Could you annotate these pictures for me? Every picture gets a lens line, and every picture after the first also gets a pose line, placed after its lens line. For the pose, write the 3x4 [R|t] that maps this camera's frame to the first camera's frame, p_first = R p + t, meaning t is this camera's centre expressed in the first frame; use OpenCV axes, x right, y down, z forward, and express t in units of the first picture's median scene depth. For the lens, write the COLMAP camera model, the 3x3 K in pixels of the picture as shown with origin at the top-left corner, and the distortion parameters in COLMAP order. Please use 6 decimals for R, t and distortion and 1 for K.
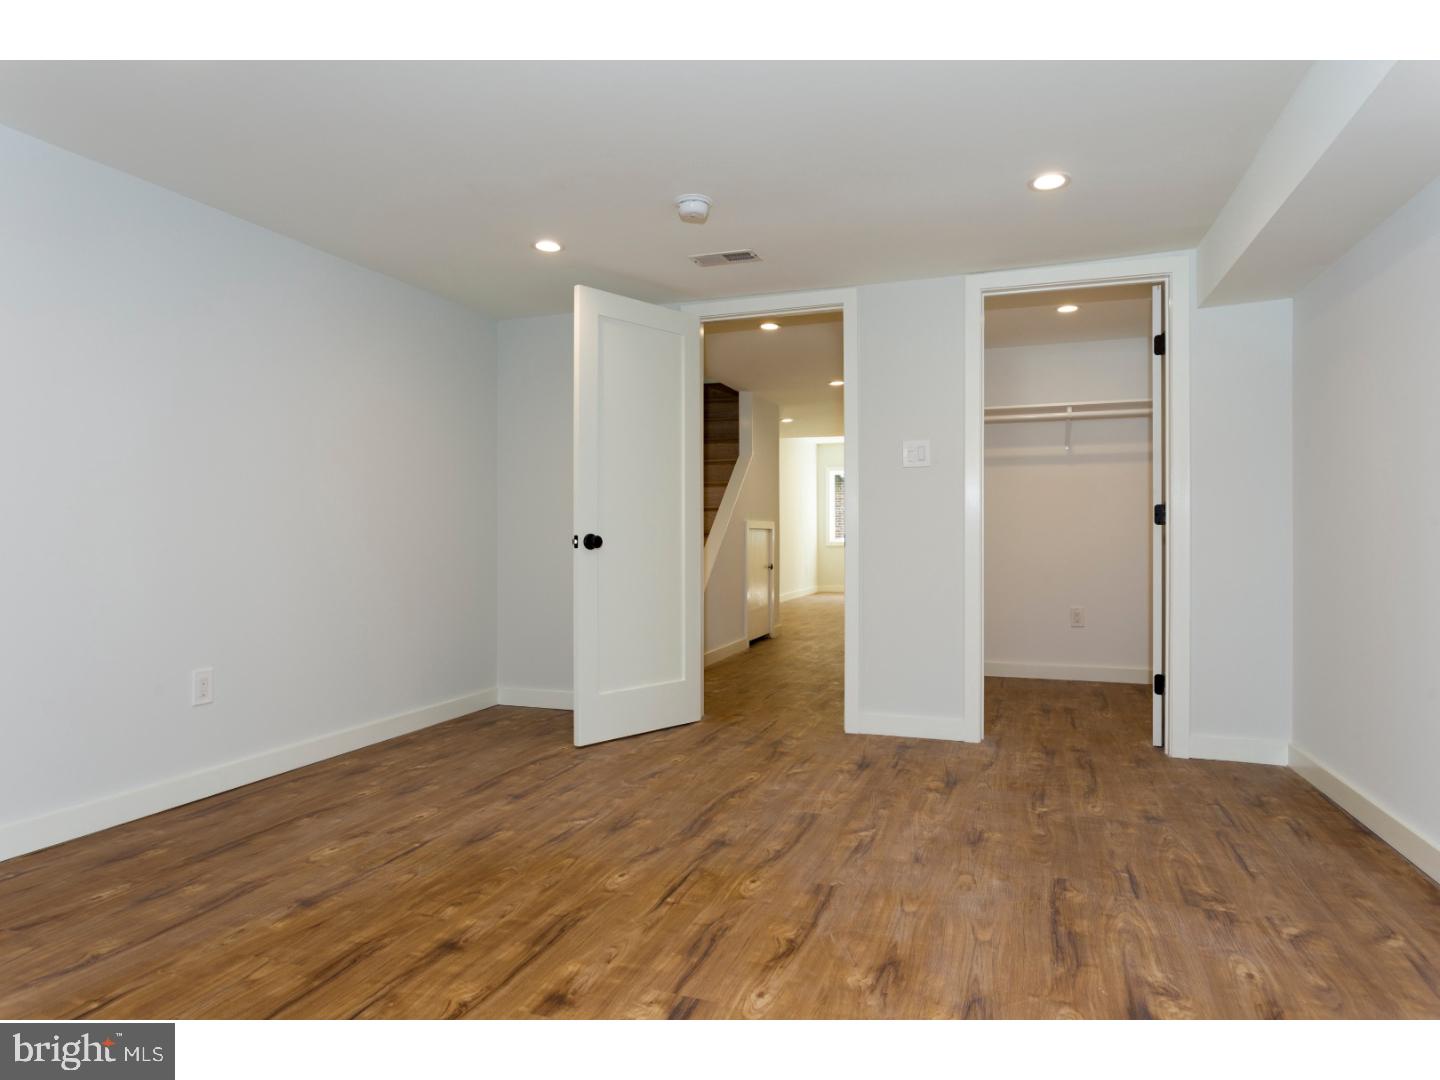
lens RADIAL K [[887.7, 0, 719.4], [0, 887.7, 540.1], [0, 0, 1]] dist [0.001026, 0.001055]
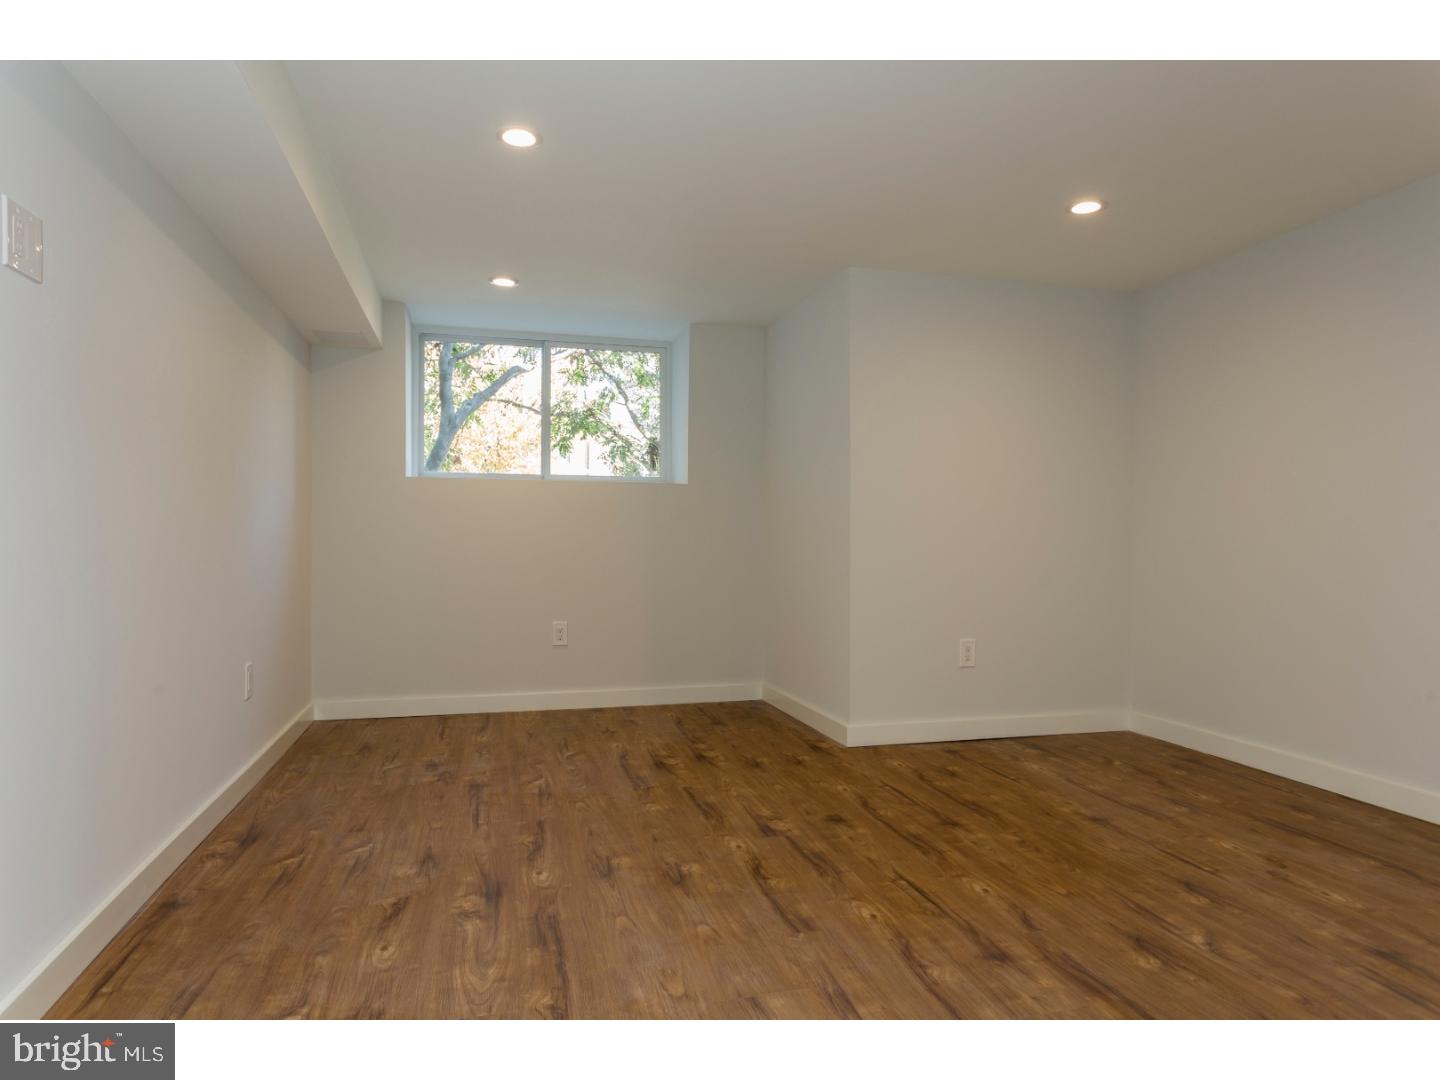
lens RADIAL K [[887.7, 0, 720.1], [0, 887.7, 538.6], [0, 0, 1]] dist [0.001026, 0.001055]
pose [[-0.833370, -0.000775, -0.552714, 0.719017], [-0.002919, 0.999991, 0.003000, -0.005879], [0.552707, 0.004114, -0.833365, 1.783125]]
